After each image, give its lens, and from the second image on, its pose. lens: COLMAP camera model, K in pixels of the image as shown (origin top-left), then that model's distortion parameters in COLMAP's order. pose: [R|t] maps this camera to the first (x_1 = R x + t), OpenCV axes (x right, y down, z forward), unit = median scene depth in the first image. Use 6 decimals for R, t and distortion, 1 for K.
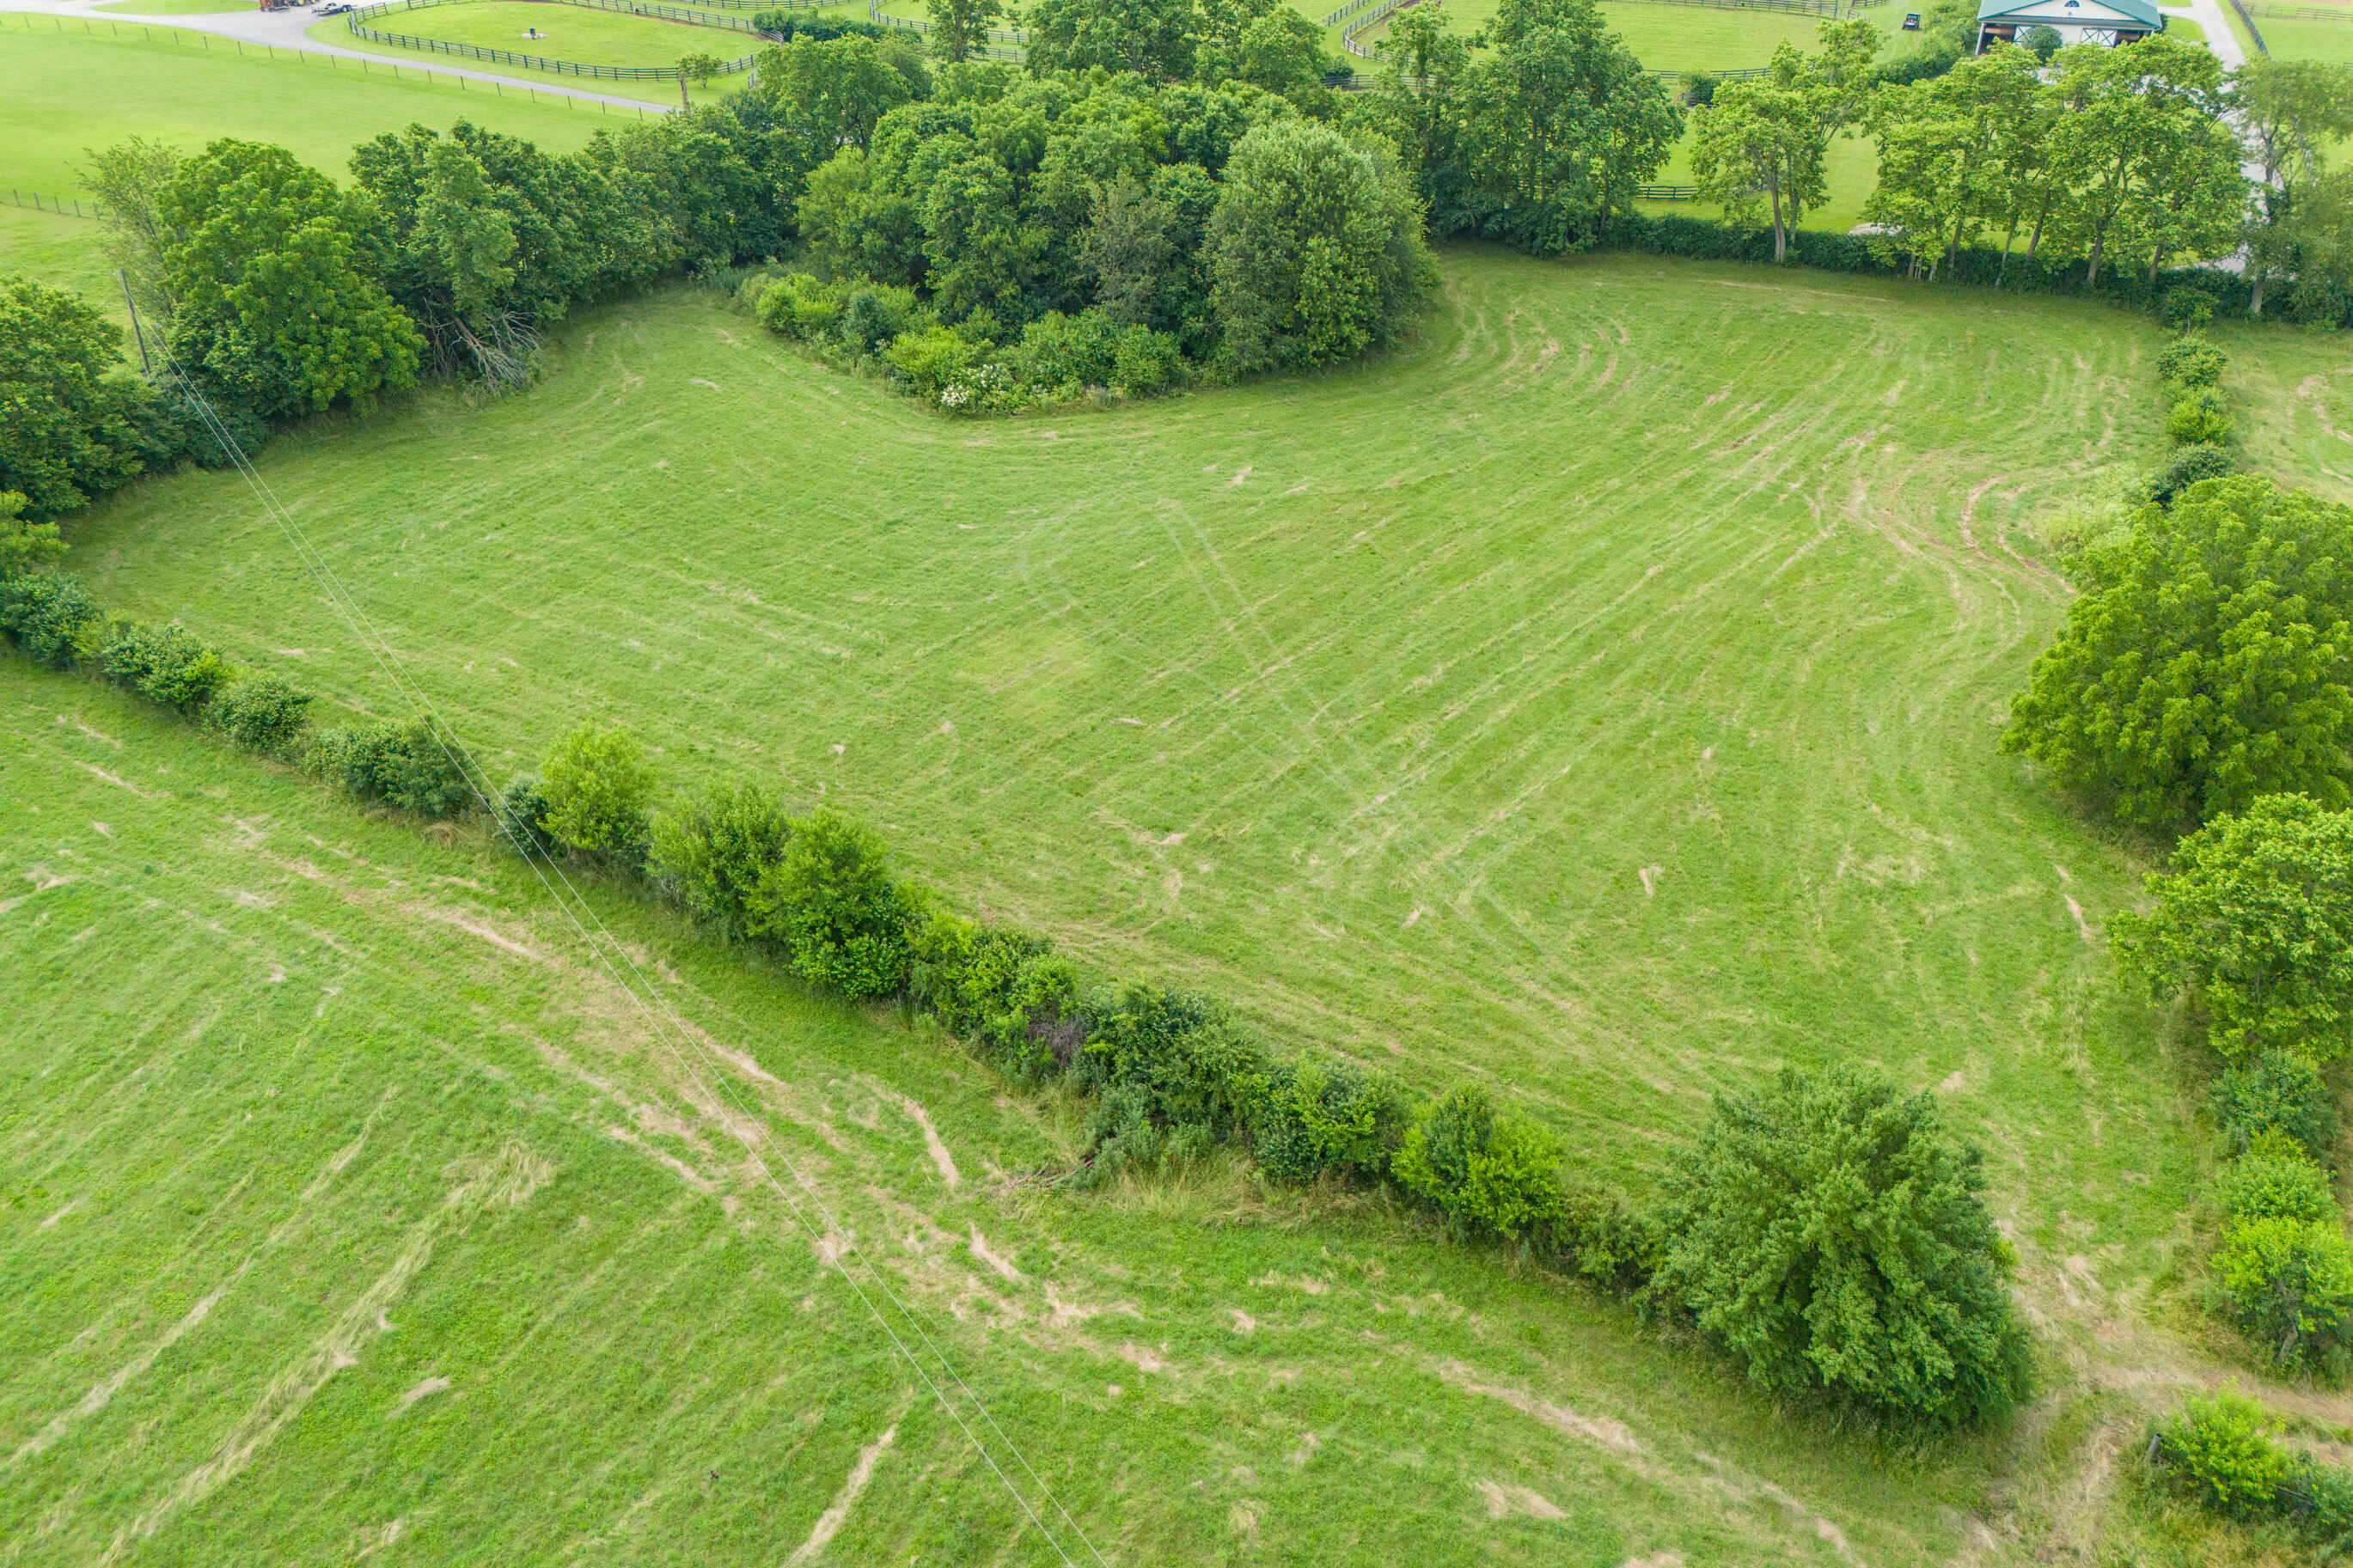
lens RADIAL K [[1721.8, 0, 1171.1], [0, 1721.8, 788.3], [0, 0, 1]] dist [0.064529, -0.051158]
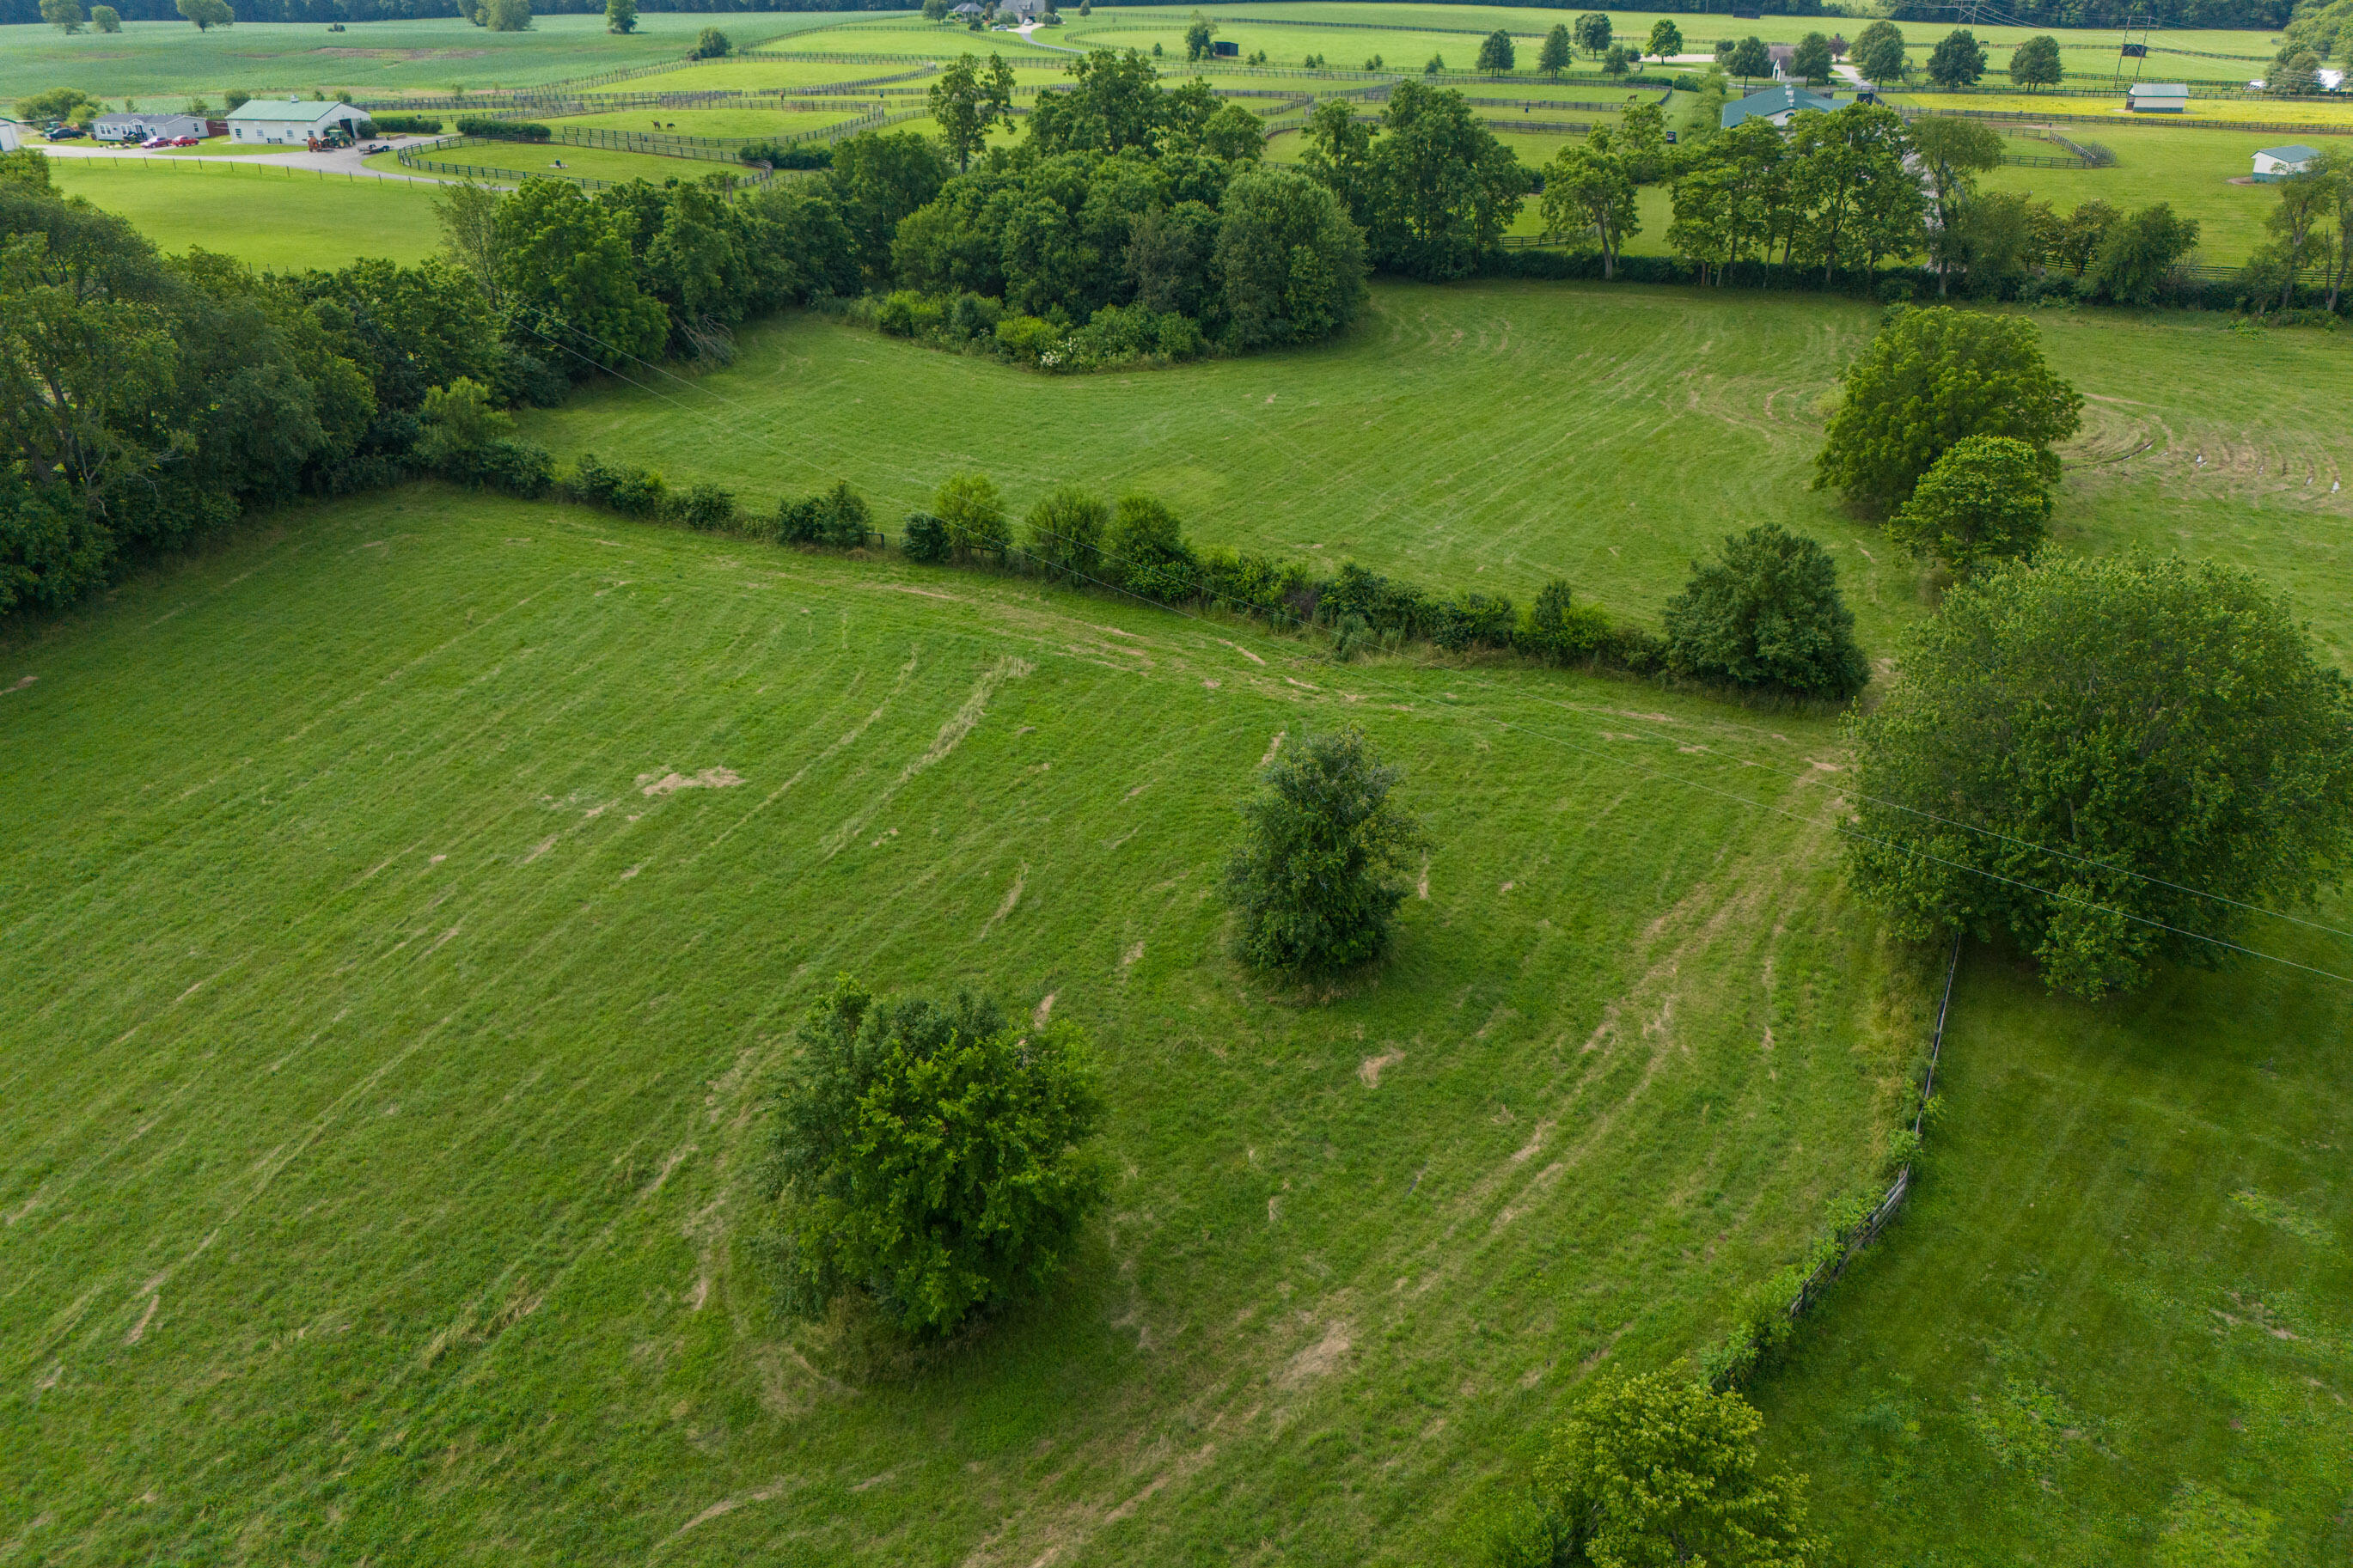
lens RADIAL K [[1721.8, 0, 1171.1], [0, 1721.8, 788.3], [0, 0, 1]] dist [0.064529, -0.051158]
pose [[0.992367, -0.057612, 0.109034, -0.189507], [0.067939, 0.993299, -0.093493, 0.232429], [-0.102917, 0.100187, 0.989632, -0.312551]]
